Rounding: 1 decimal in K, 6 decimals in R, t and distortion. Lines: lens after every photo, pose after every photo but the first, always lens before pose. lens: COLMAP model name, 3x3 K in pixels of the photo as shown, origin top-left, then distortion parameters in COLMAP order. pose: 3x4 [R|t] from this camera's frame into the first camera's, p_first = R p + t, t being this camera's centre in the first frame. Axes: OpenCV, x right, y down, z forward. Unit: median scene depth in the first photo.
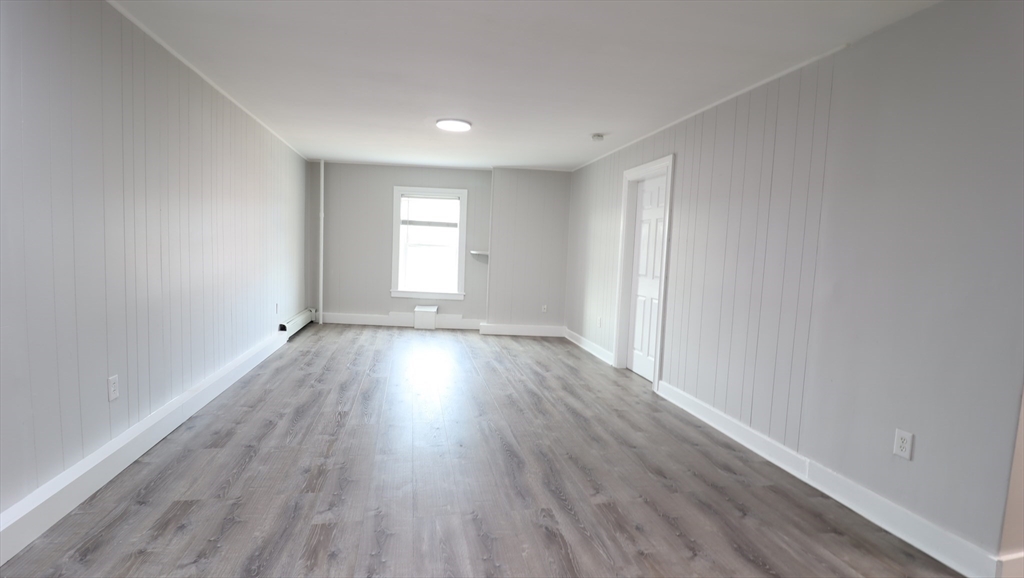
lens RADIAL K [[480.1, 0, 520.8], [0, 480.1, 290.4], [0, 0, 1]] dist [-0.007424, -0.008707]
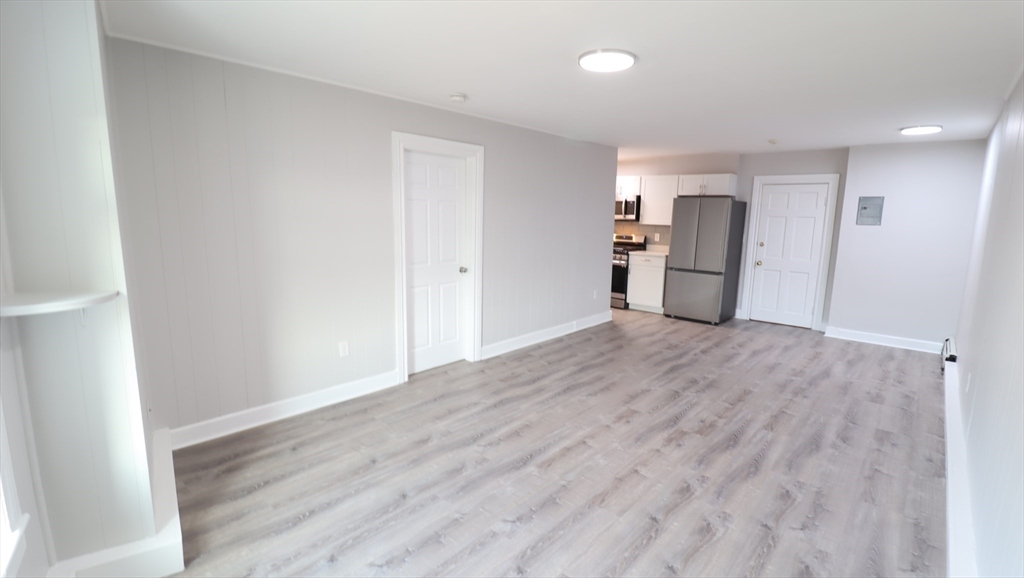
lens RADIAL K [[480.1, 0, 520.7], [0, 480.1, 292.3], [0, 0, 1]] dist [-0.007424, -0.008707]
pose [[-0.589497, -0.187108, 0.785801, -0.699135], [0.020934, 0.968937, 0.246420, -0.240999], [-0.807499, 0.161714, -0.567269, 1.698500]]
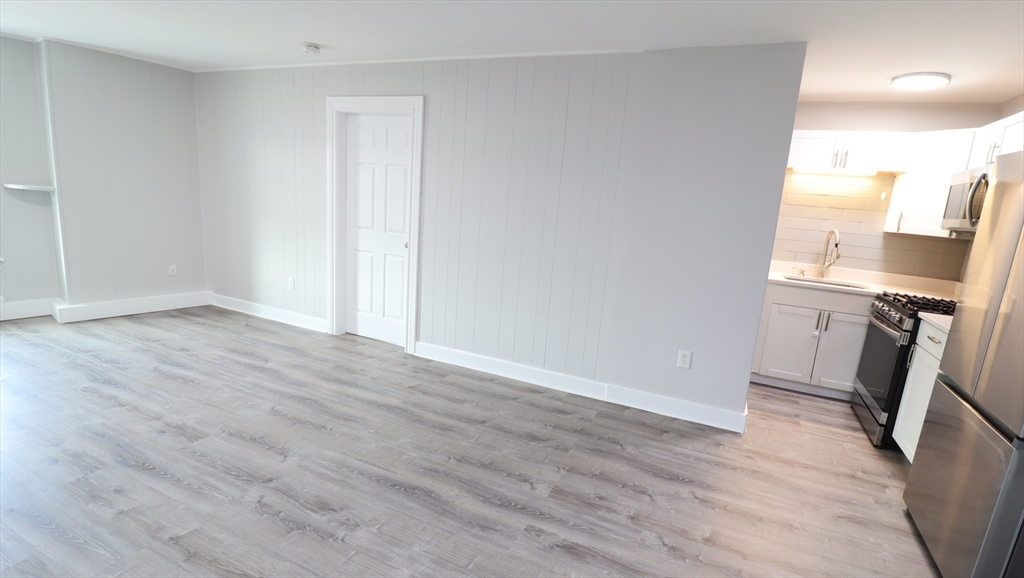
lens RADIAL K [[480.1, 0, 523.7], [0, 480.1, 291.9], [0, 0, 1]] dist [-0.007424, -0.008707]
pose [[0.599113, -0.151735, 0.786156, -0.349933], [0.013784, 0.983688, 0.179356, -0.085869], [-0.800546, -0.096618, 0.591431, 0.298435]]
